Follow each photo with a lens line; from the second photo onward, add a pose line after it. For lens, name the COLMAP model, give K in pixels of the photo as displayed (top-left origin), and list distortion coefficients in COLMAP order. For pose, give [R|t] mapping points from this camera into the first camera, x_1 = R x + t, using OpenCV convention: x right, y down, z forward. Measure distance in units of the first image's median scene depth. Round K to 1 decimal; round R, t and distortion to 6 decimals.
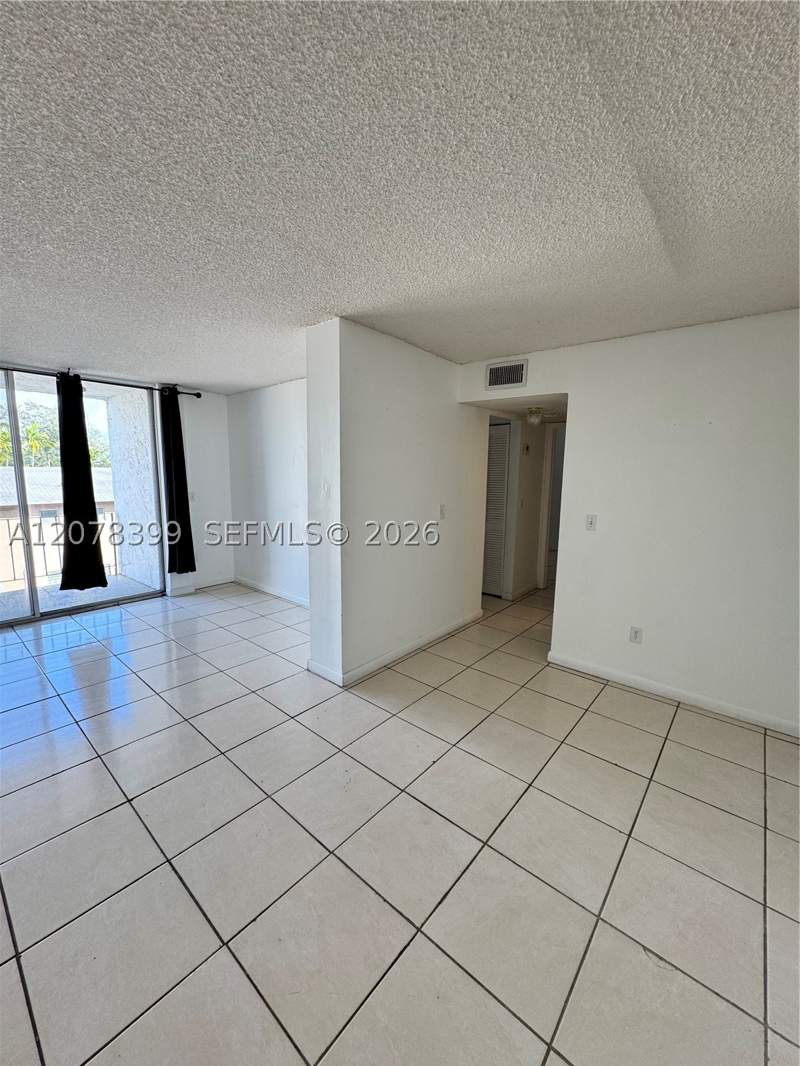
lens RADIAL K [[426.9, 0, 398.4], [0, 426.9, 532.9], [0, 0, 1]] dist [-0.003769, 0.000520]
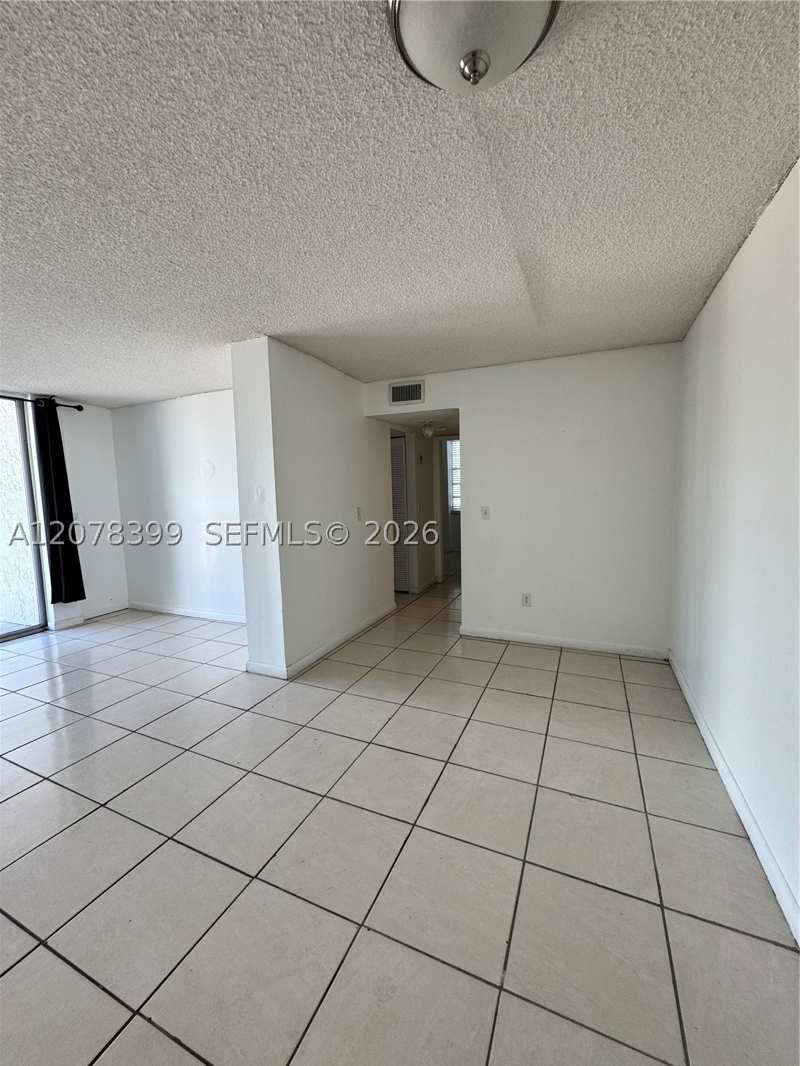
lens RADIAL K [[426.9, 0, 399.5], [0, 426.9, 532.6], [0, 0, 1]] dist [-0.003769, 0.000520]
pose [[0.958462, -0.065909, 0.277502, -0.113770], [0.078613, 0.996294, -0.034893, 0.049239], [-0.274174, 0.055259, 0.960091, -0.093286]]
